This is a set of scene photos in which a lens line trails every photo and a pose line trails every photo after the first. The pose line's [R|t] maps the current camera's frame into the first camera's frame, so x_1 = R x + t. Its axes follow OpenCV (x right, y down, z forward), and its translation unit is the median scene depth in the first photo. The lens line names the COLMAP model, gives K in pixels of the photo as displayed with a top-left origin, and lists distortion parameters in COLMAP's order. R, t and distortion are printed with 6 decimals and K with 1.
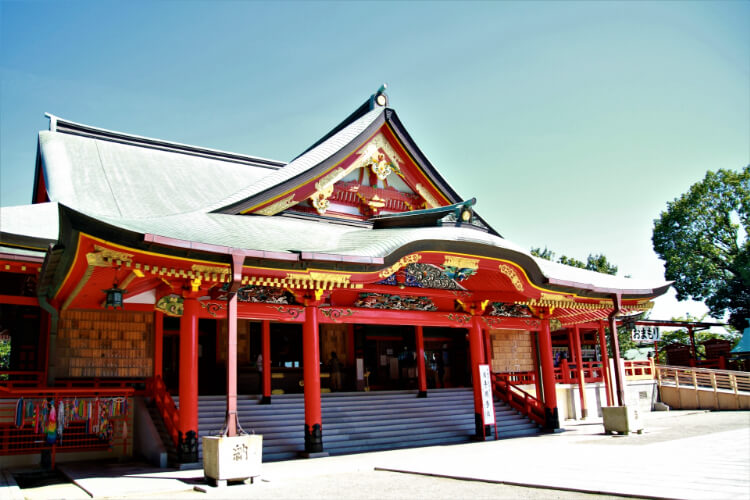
lens RADIAL K [[639.3, 0, 375.0], [0, 639.3, 250.0], [0, 0, 1]] dist [0.058500, 0.014441]
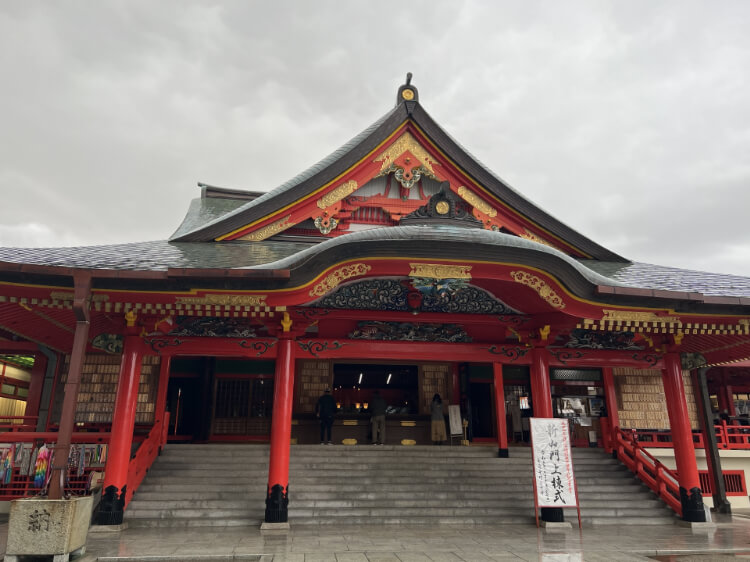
lens RADIAL K [[568.1, 0, 375.0], [0, 568.1, 281.0], [0, 0, 1]] dist [0.323014, -0.454907]
pose [[0.888946, -0.084128, -0.450220, 0.330035], [0.063772, 0.996146, -0.060224, 0.059460], [0.453551, 0.024824, 0.890885, 0.343144]]
